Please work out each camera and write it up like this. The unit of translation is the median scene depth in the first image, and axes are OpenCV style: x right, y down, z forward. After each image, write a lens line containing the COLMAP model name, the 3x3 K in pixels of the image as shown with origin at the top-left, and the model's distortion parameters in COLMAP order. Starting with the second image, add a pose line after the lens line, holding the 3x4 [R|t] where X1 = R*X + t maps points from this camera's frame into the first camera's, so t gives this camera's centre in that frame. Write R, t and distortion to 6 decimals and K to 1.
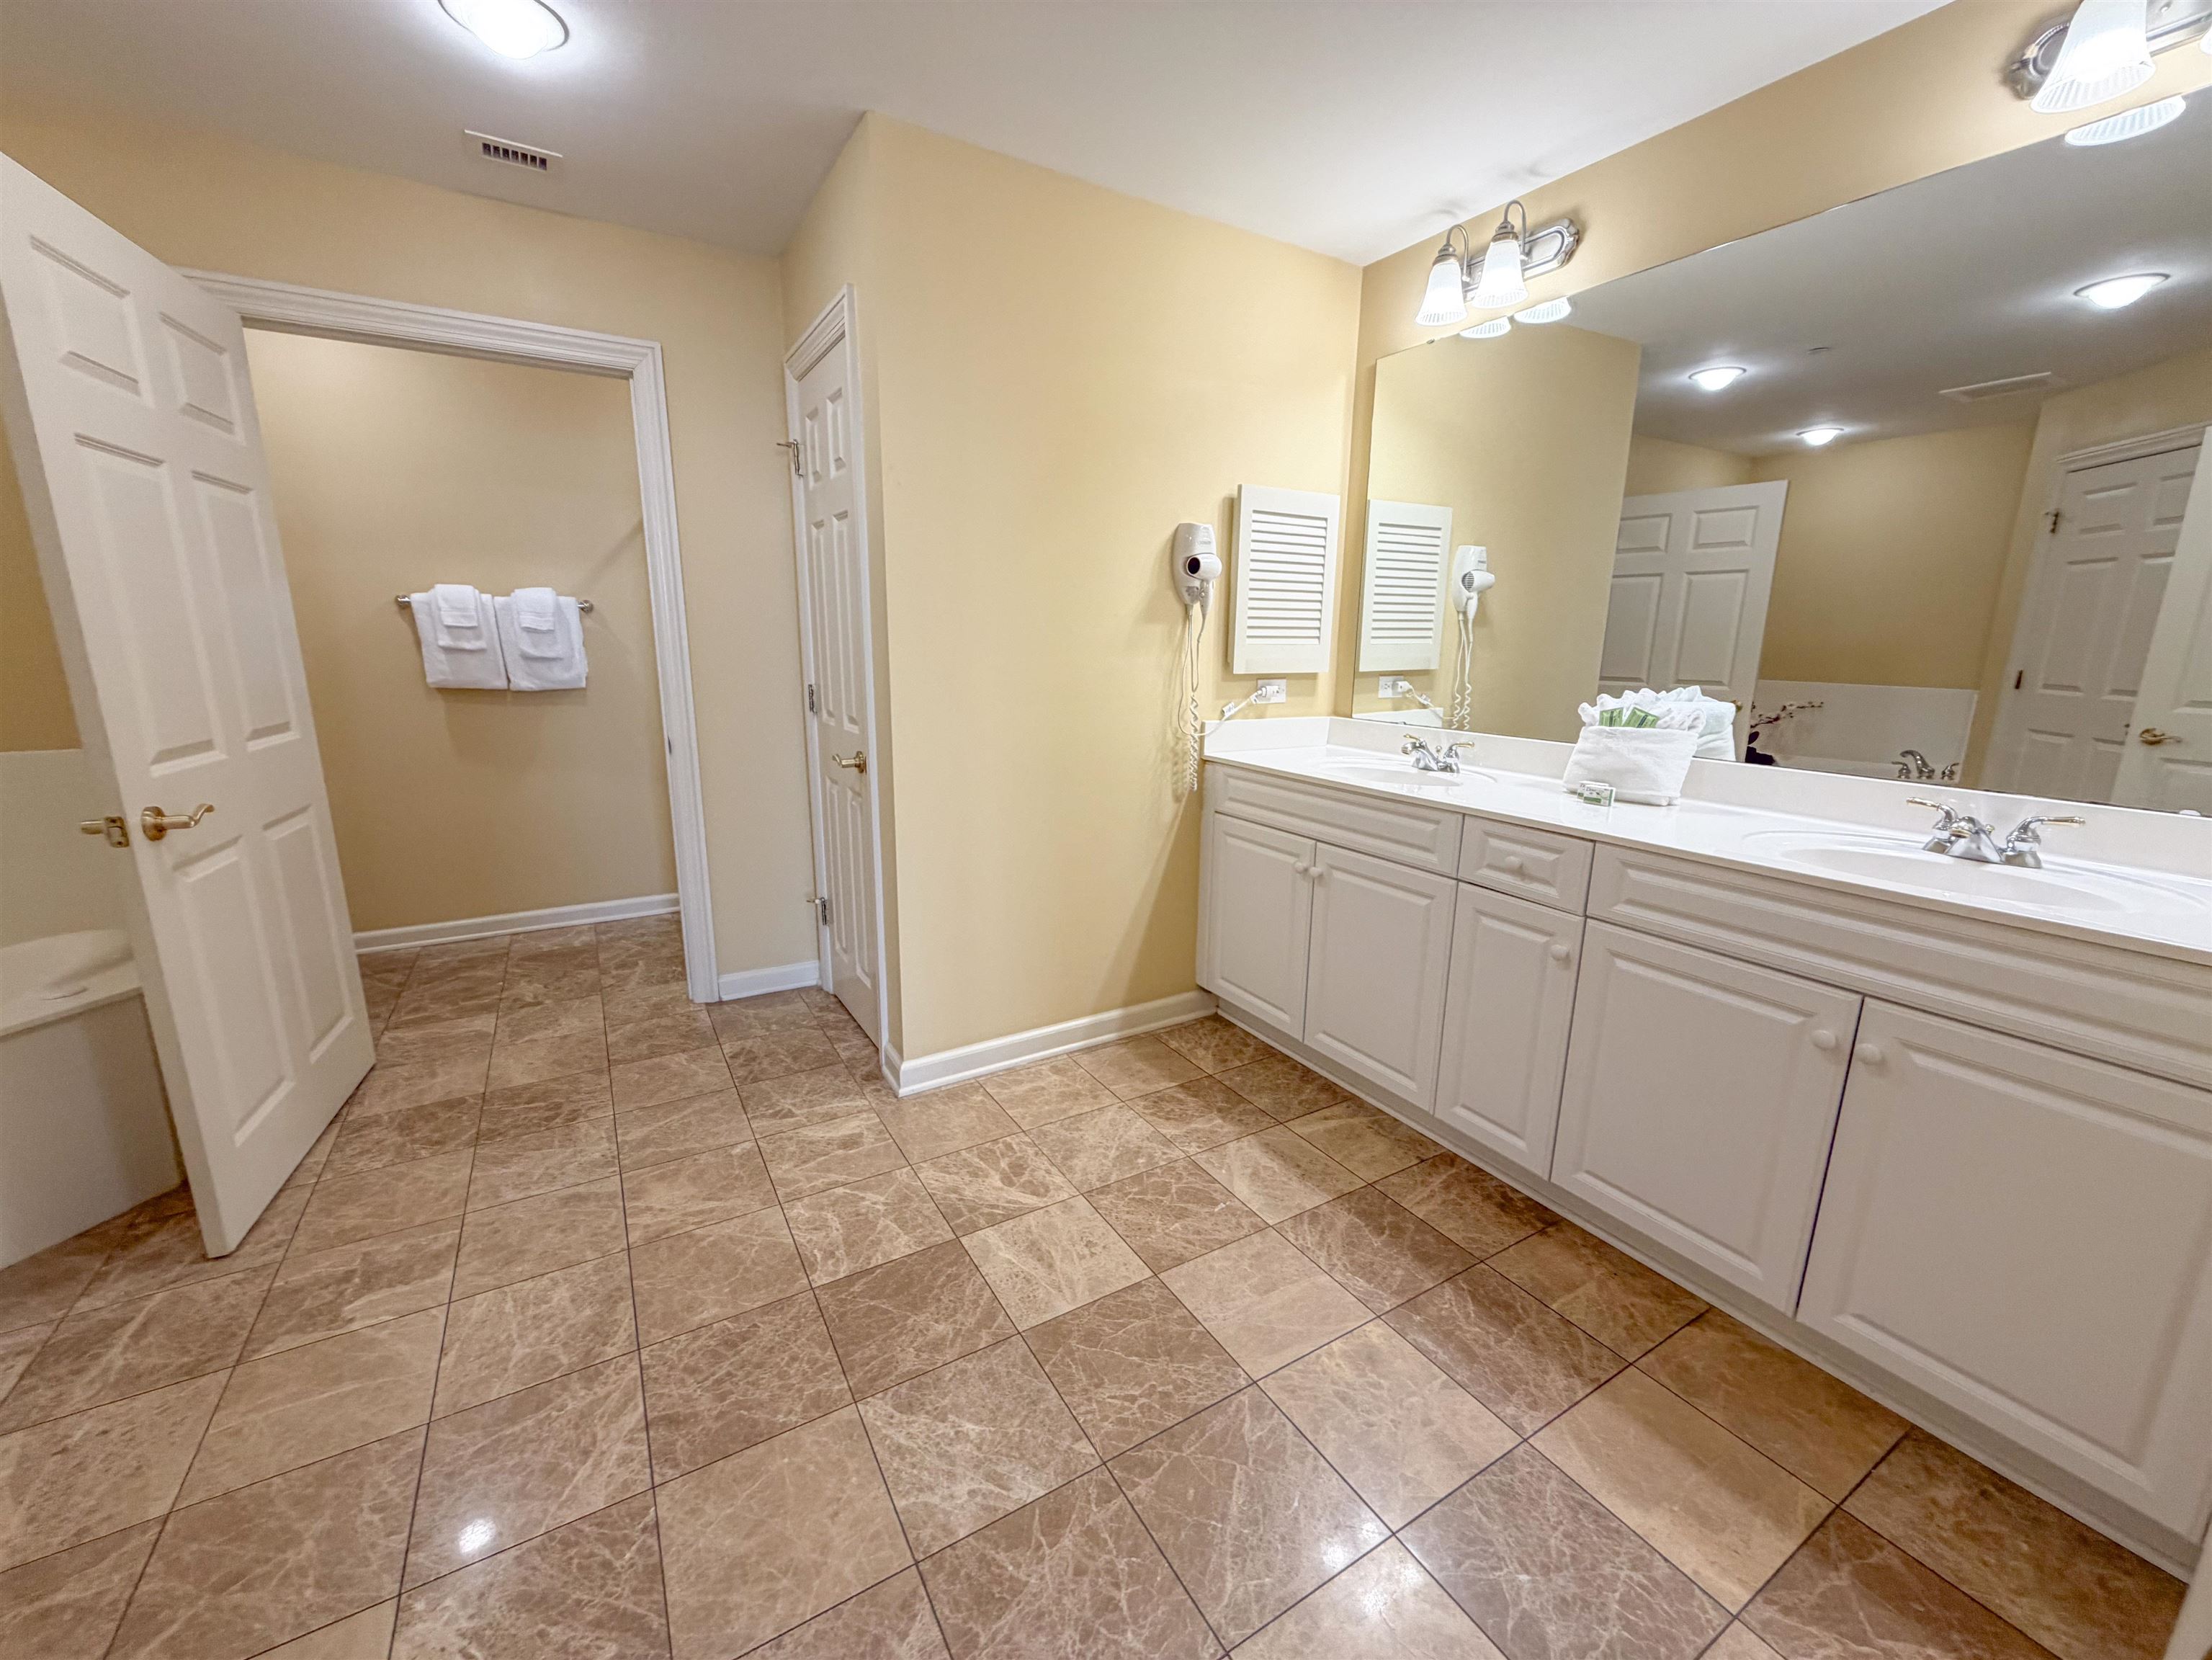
lens RADIAL K [[882.3, 0, 1093.4], [0, 882.3, 824.8], [0, 0, 1]] dist [-0.006352, -0.000255]
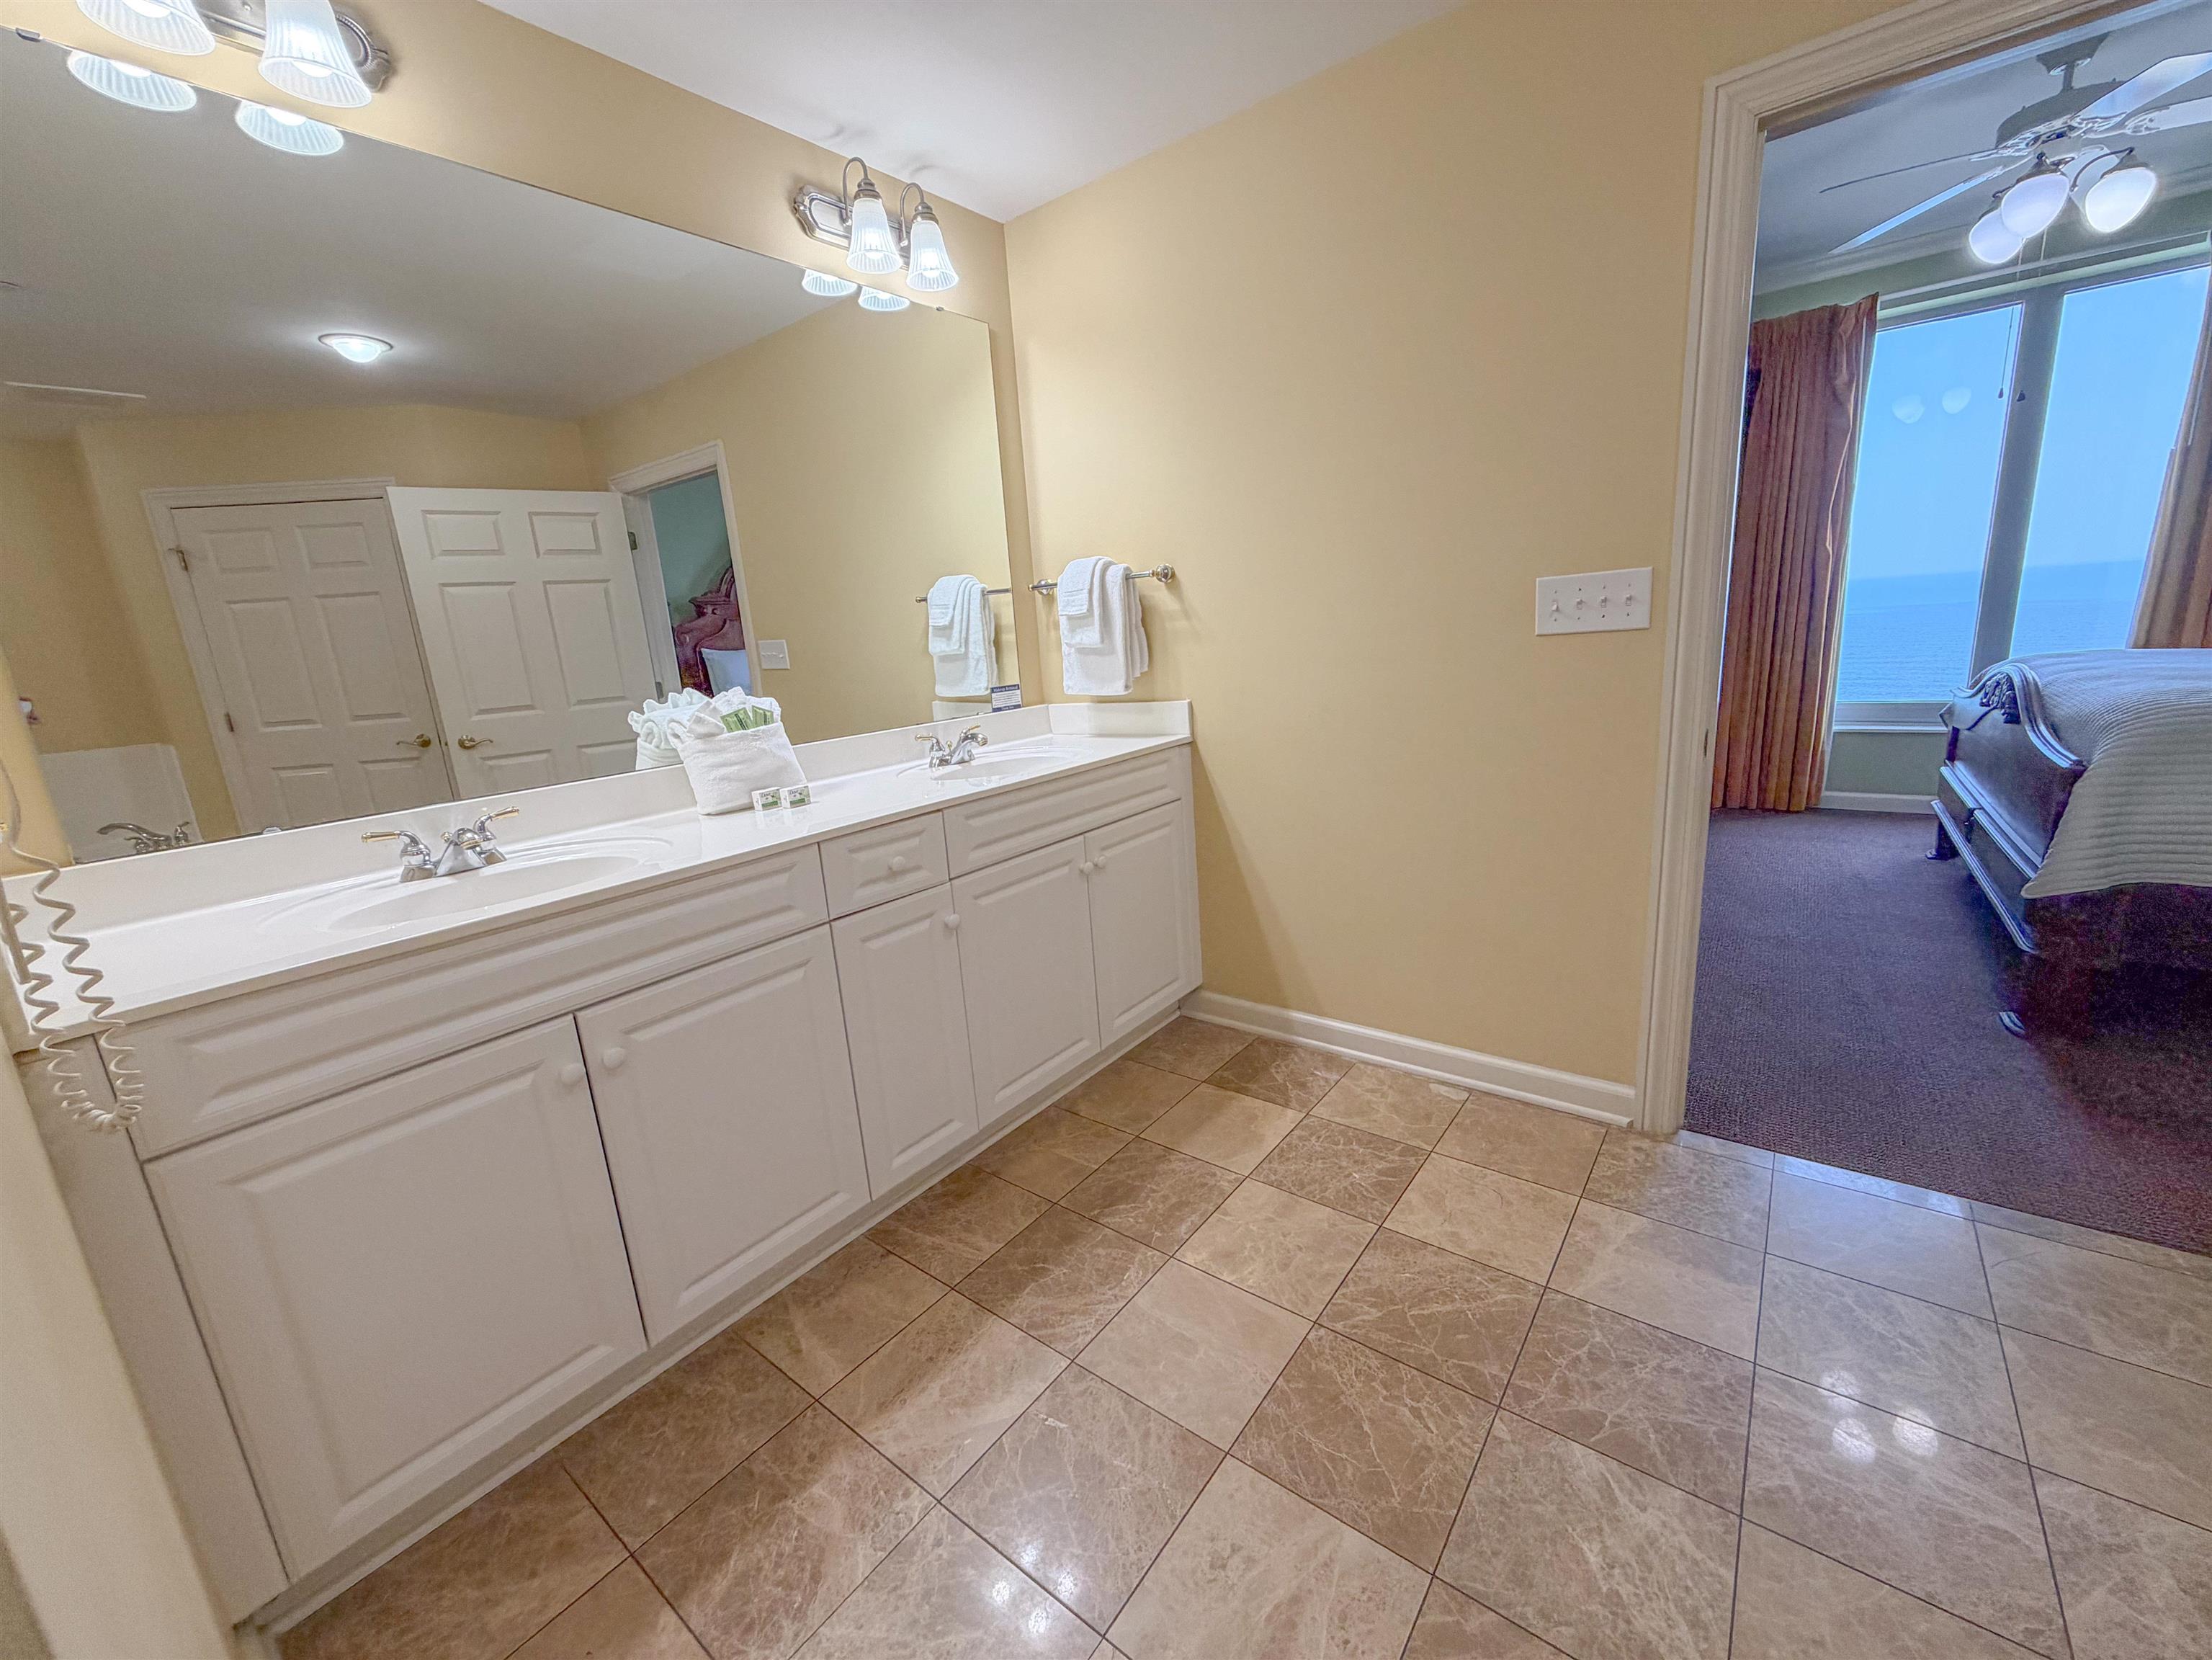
lens RADIAL K [[882.3, 0, 1094.7], [0, 882.3, 831.9], [0, 0, 1]] dist [-0.006352, -0.000255]
pose [[-0.361931, -0.191291, 0.912367, -0.479397], [0.267024, 0.916434, 0.298071, -0.227604], [-0.893143, 0.351505, -0.280607, 1.159951]]
